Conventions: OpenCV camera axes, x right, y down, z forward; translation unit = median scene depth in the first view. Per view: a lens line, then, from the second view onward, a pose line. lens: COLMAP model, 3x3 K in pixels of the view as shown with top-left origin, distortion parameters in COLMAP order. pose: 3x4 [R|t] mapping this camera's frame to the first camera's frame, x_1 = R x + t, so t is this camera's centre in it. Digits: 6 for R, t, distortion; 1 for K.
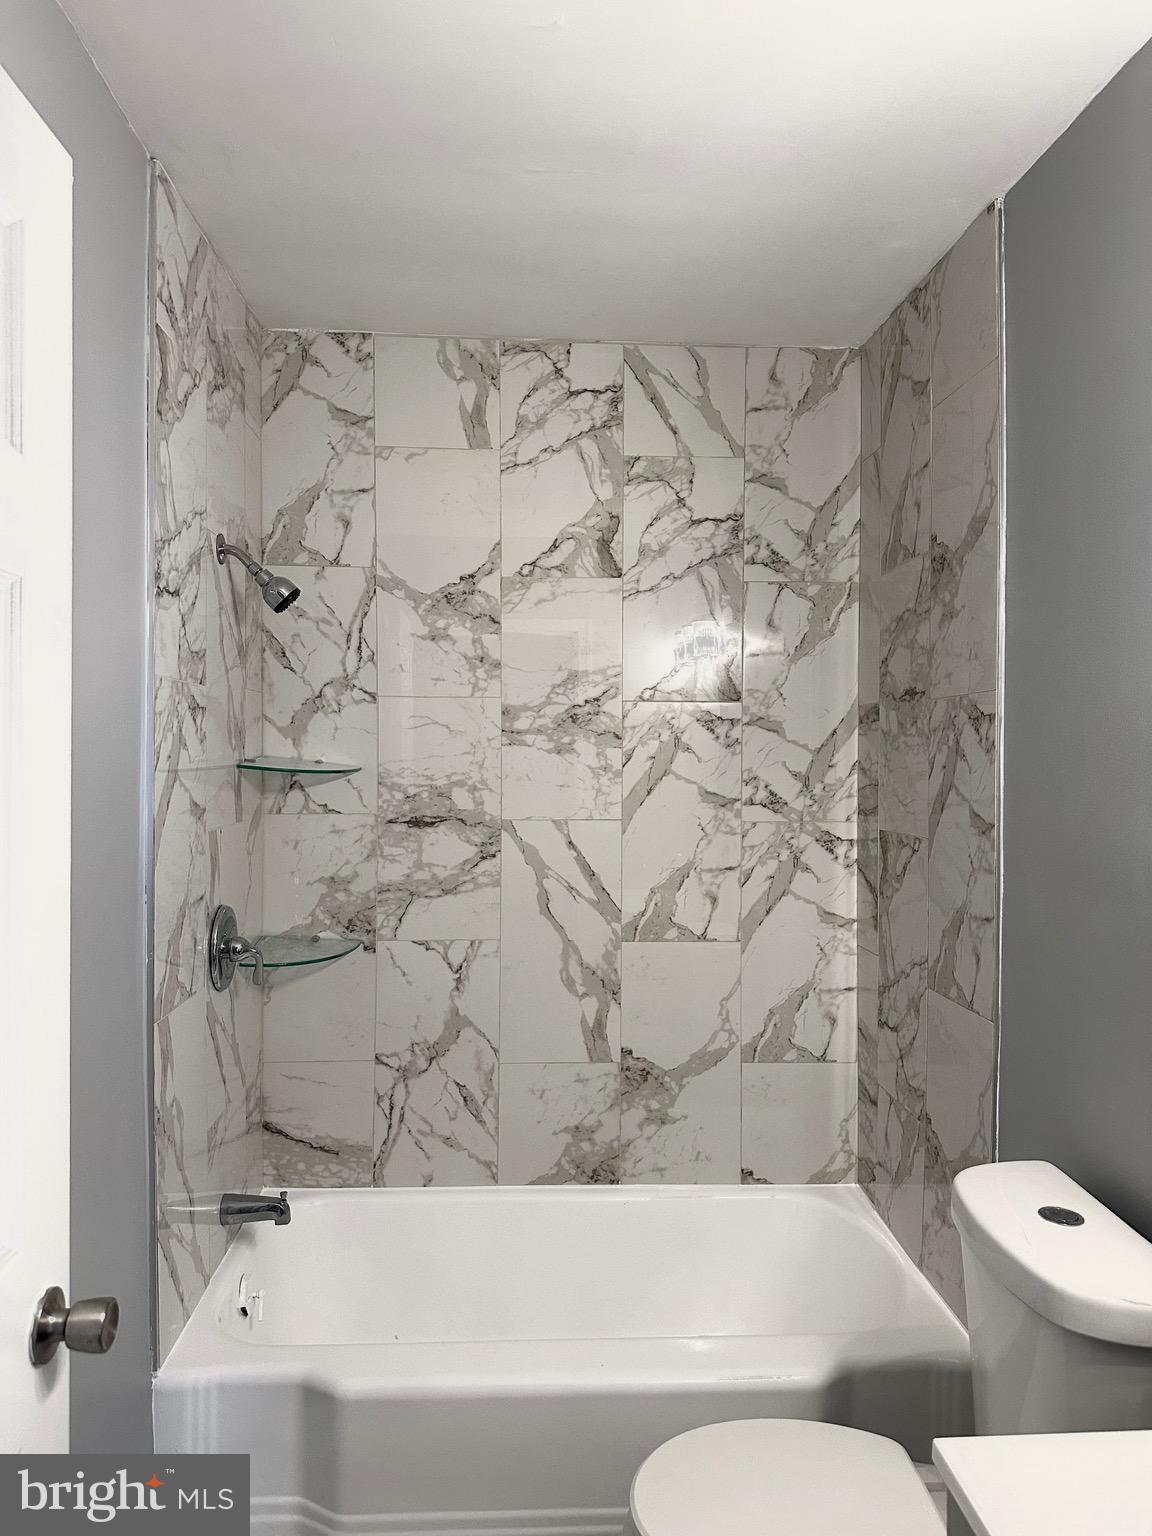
lens RADIAL K [[1032.8, 0, 576.0], [0, 1032.8, 768.0], [0, 0, 1]] dist [0.038559, -0.099808]
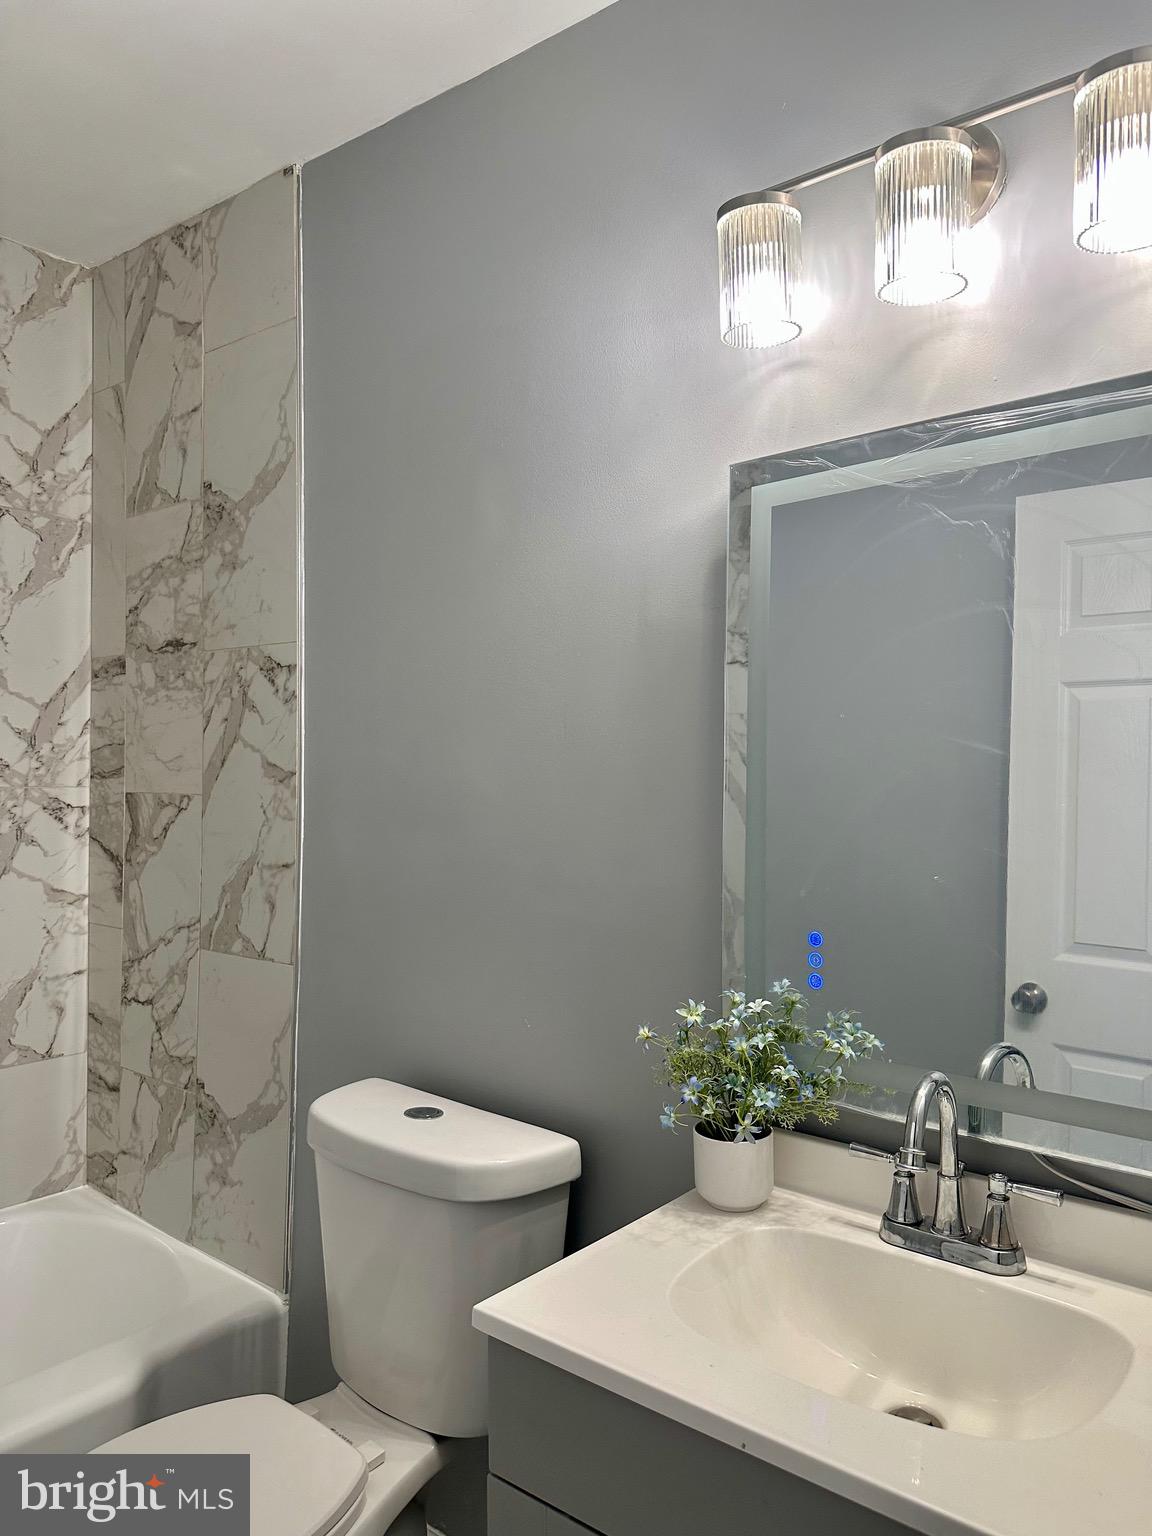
lens RADIAL K [[1032.8, 0, 576.0], [0, 1032.8, 768.0], [0, 0, 1]] dist [0.038559, -0.099808]
pose [[0.657587, -0.000654, 0.753378, -0.138138], [0.000015, 1.000000, 0.000854, 0.036581], [-0.753378, -0.000550, 0.657587, 0.084668]]
